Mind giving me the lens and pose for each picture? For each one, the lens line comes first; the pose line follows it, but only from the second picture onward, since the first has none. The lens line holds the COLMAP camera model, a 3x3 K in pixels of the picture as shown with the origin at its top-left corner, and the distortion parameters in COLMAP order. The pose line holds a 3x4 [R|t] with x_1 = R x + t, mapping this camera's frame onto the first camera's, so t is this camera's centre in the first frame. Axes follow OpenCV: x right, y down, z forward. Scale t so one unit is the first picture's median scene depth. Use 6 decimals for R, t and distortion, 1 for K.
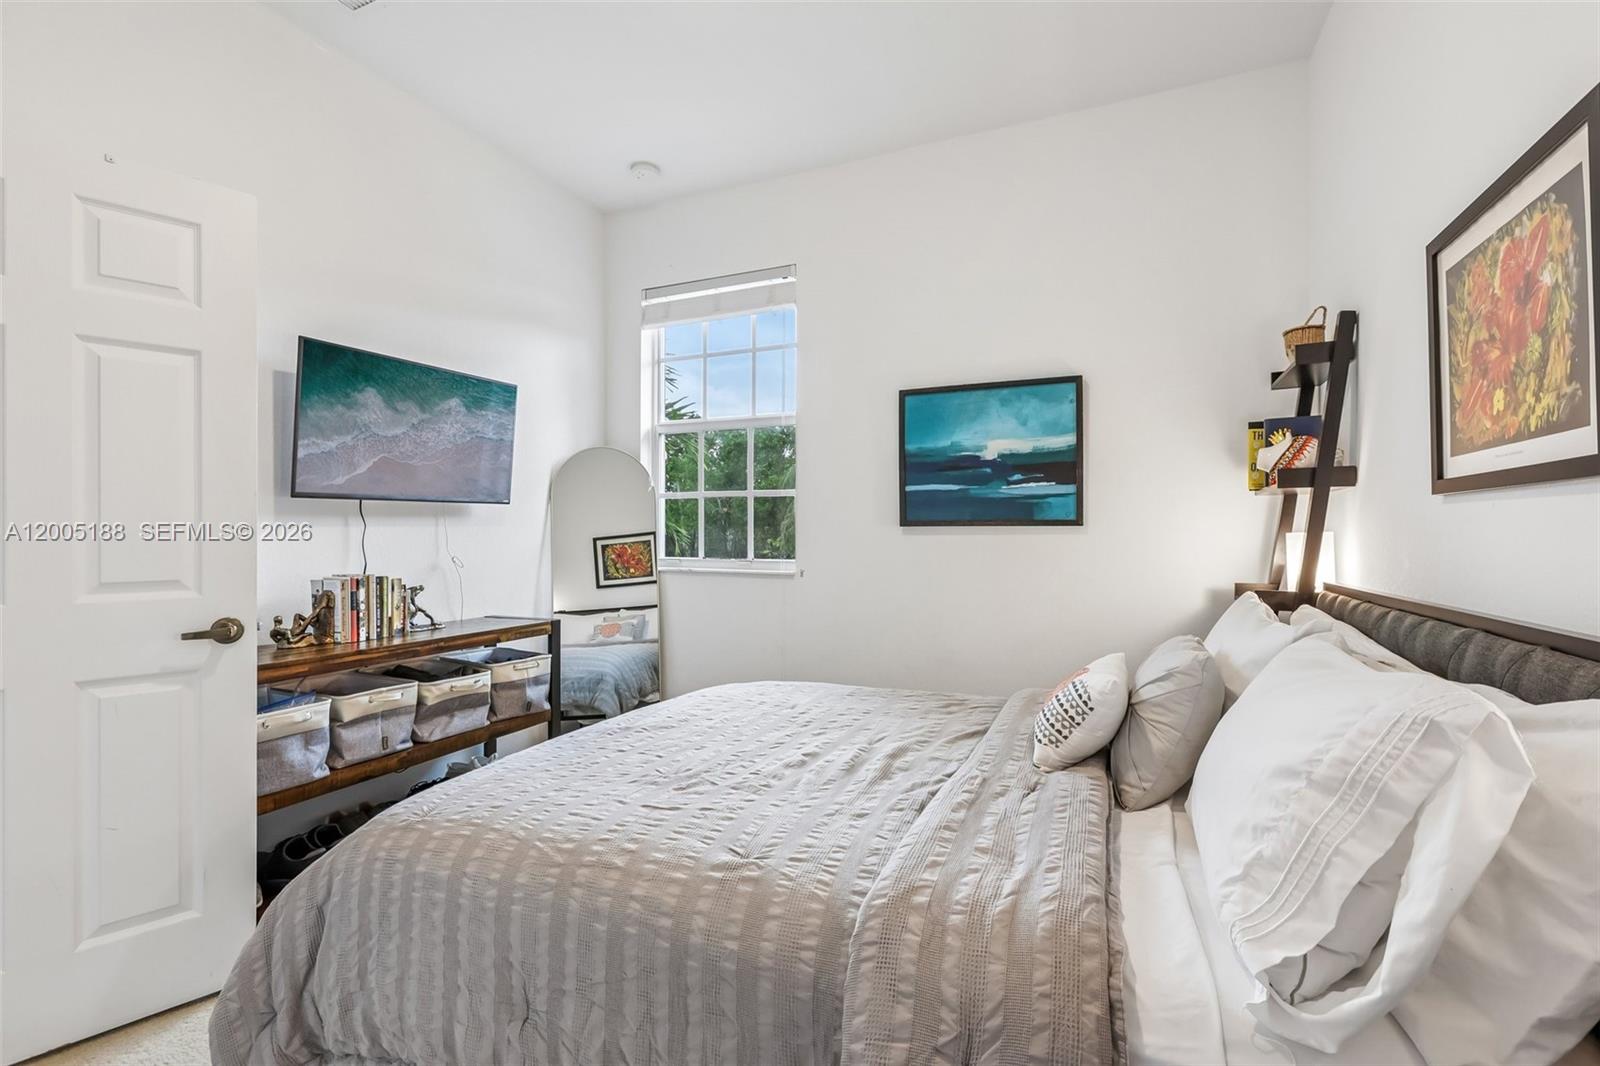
lens RADIAL K [[710.9, 0, 802.3], [0, 710.9, 532.8], [0, 0, 1]] dist [-0.005595, 0.004334]
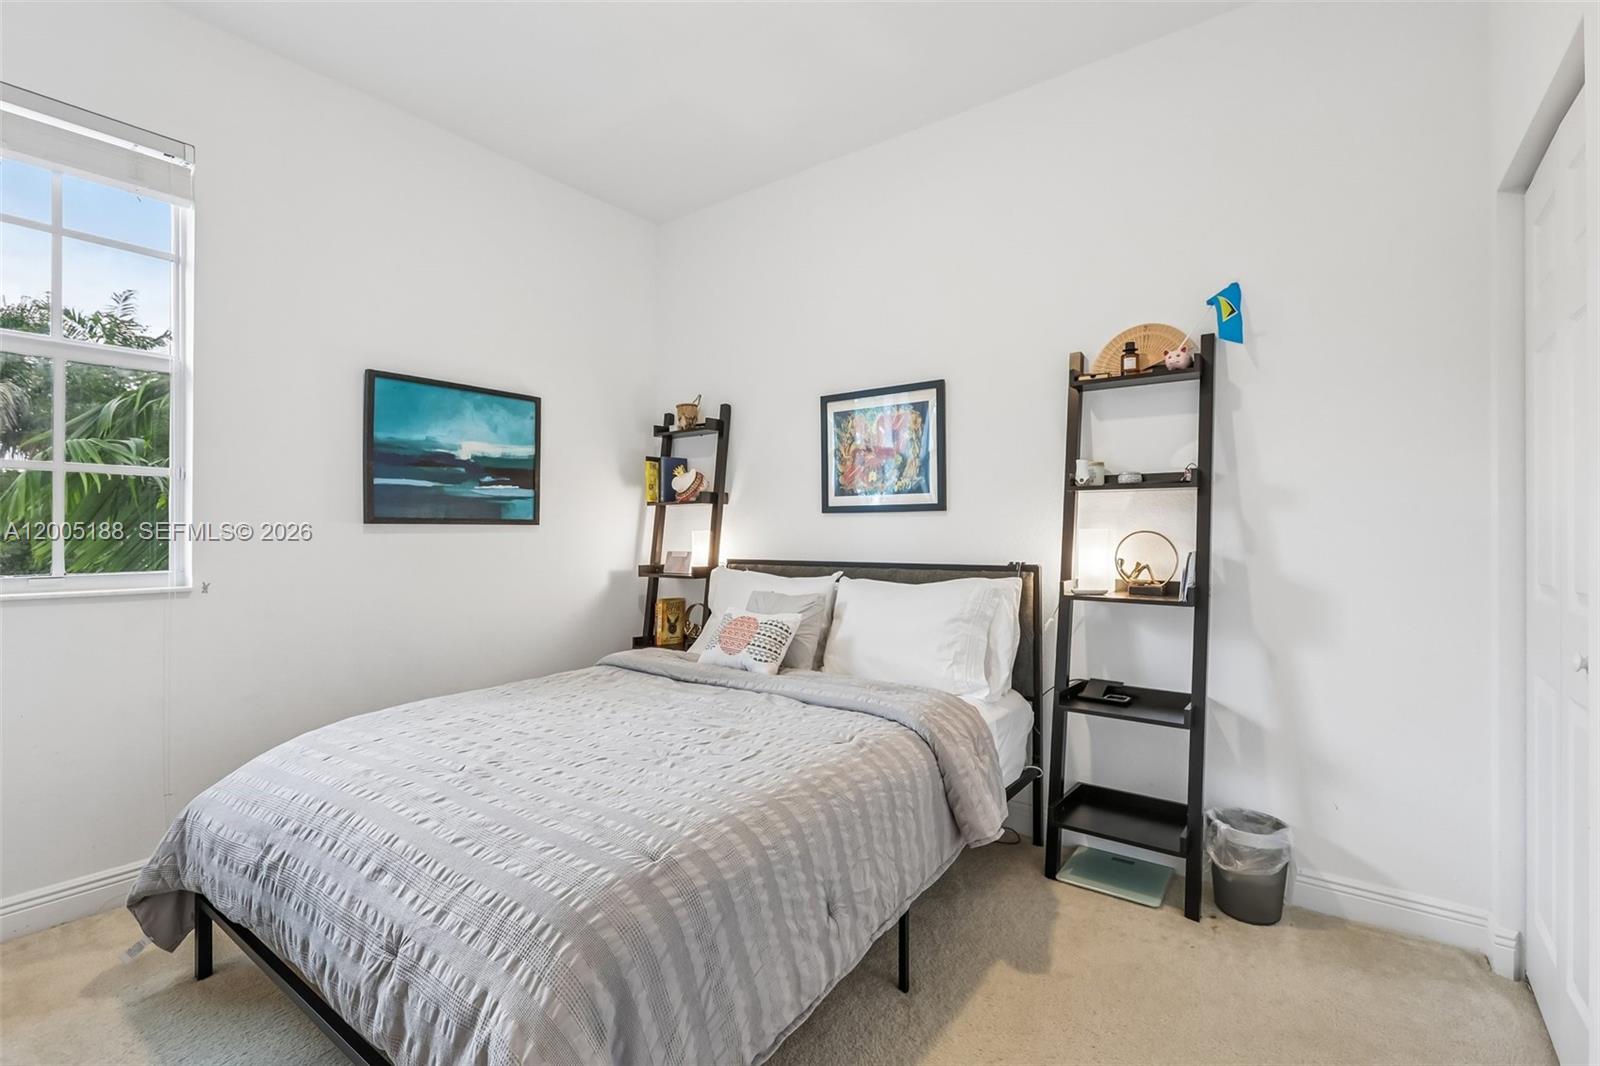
lens RADIAL K [[710.9, 0, 802.3], [0, 710.9, 531.1], [0, 0, 1]] dist [-0.005595, 0.004334]
pose [[0.224422, 0.000408, 0.974492, -0.633780], [0.001165, 0.999999, -0.000687, 0.001496], [-0.974491, 0.001290, 0.224422, 0.297510]]
